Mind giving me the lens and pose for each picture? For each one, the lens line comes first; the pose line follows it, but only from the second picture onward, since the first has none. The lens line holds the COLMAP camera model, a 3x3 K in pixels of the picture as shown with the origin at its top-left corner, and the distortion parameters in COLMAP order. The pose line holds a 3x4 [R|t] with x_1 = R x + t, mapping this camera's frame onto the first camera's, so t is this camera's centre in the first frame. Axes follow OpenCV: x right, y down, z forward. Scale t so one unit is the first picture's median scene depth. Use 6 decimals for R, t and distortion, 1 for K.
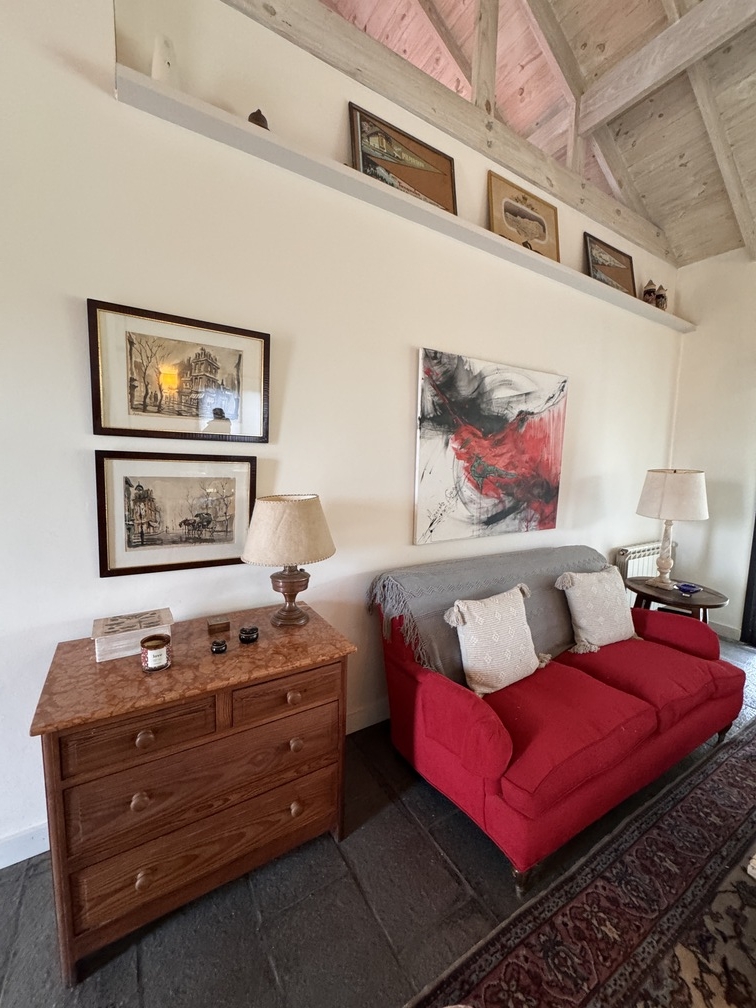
lens RADIAL K [[401.4, 0, 376.6], [0, 401.4, 504.6], [0, 0, 1]] dist [-0.001548, -0.000021]
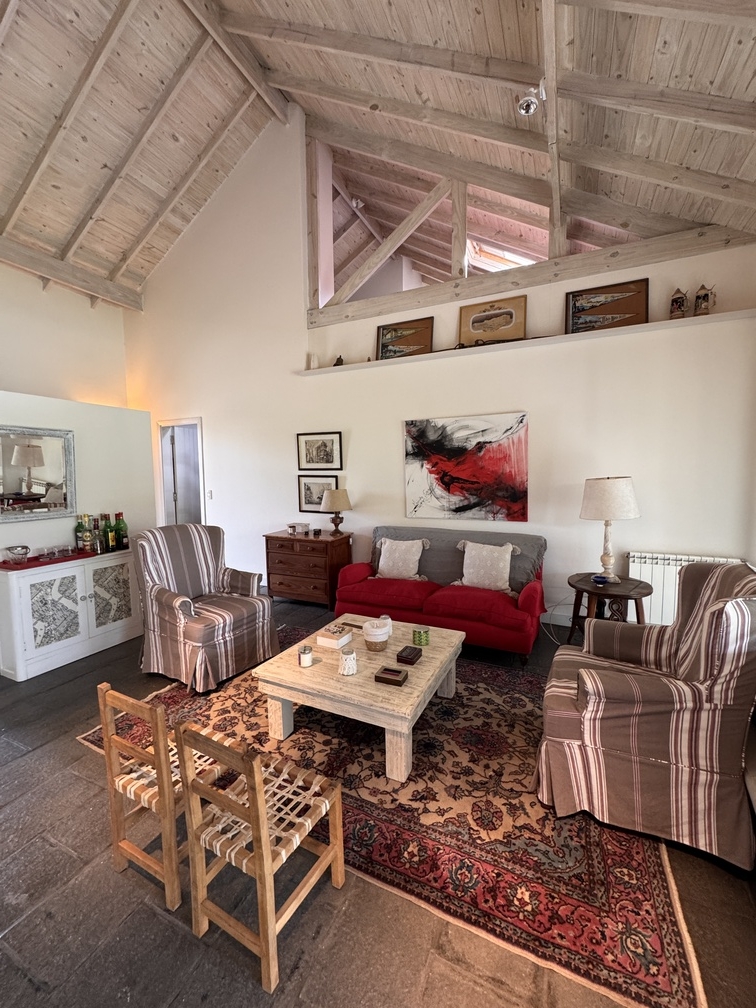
lens RADIAL K [[401.4, 0, 381.3], [0, 401.4, 504.6], [0, 0, 1]] dist [-0.001548, -0.000021]
pose [[0.553216, 0.039879, -0.832083, 1.614842], [-0.069844, 0.997557, 0.001374, 0.041754], [0.830105, 0.057356, 0.554650, -0.202981]]
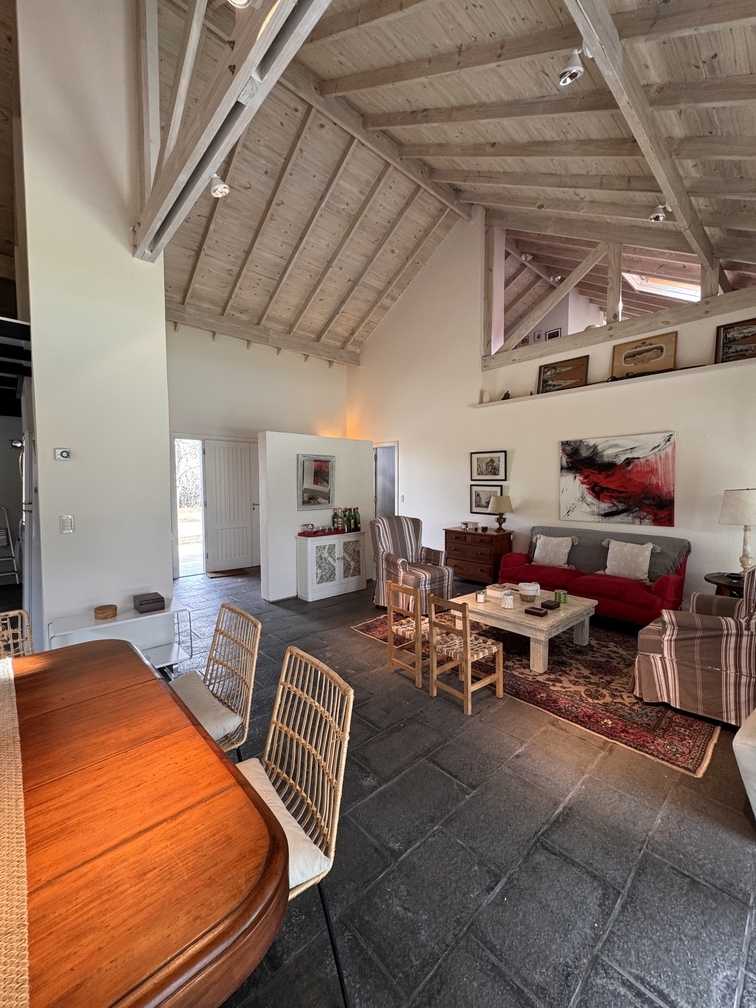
lens RADIAL K [[401.4, 0, 378.5], [0, 401.4, 504.5], [0, 0, 1]] dist [-0.001548, -0.000021]
pose [[0.186164, 0.030984, -0.982030, 2.185565], [-0.100872, 0.994824, 0.012266, 0.086007], [0.977327, 0.096776, 0.188326, -0.520130]]
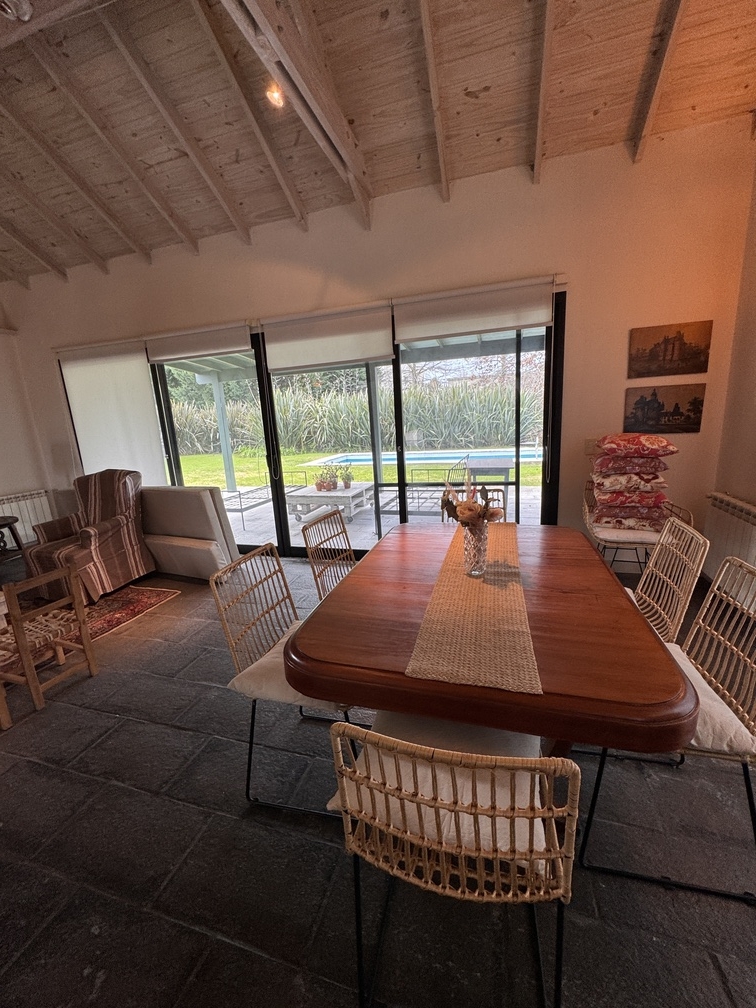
lens RADIAL K [[401.4, 0, 376.3], [0, 401.4, 504.3], [0, 0, 1]] dist [-0.001548, -0.000021]
pose [[0.746467, -0.207492, 0.632245, 1.115625], [0.154088, 0.978216, 0.139108, 0.188673], [-0.647336, -0.006418, 0.762178, -1.299979]]
